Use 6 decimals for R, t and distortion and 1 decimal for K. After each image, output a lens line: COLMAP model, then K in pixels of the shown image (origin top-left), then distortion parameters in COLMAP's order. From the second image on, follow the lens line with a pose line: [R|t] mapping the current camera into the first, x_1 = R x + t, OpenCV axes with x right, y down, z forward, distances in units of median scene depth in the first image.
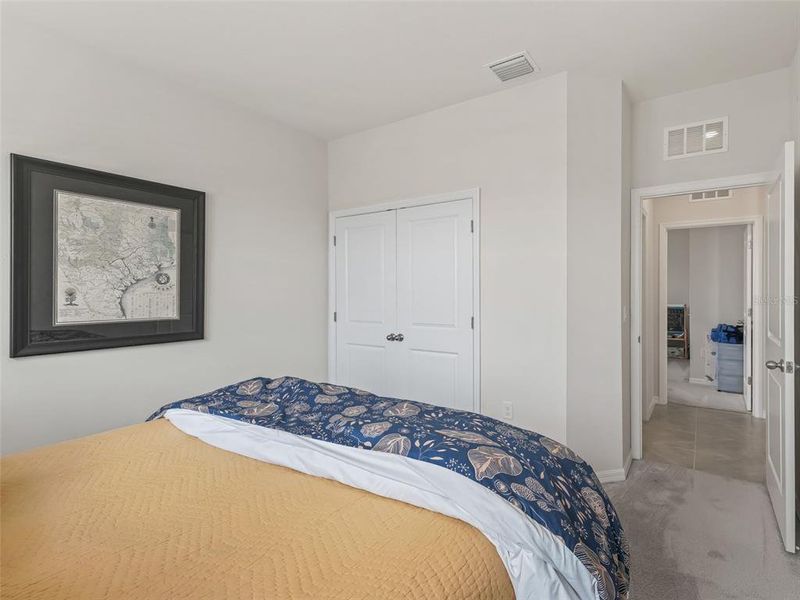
lens RADIAL K [[435.8, 0, 400.0], [0, 435.8, 300.0], [0, 0, 1]] dist [-0.002932, -0.001171]
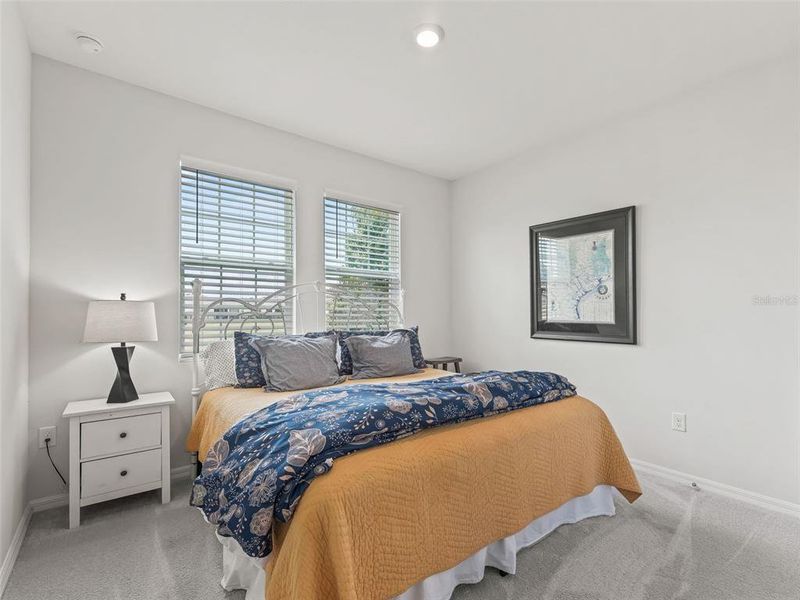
lens RADIAL K [[372.4, 0, 398.3], [0, 372.4, 297.3], [0, 0, 1]] dist [0.001149, -0.000230]
pose [[-0.298390, -0.018919, -0.954257, 0.618258], [-0.001704, 0.999812, -0.019289, -0.006989], [0.954443, -0.004129, -0.298366, 0.767237]]
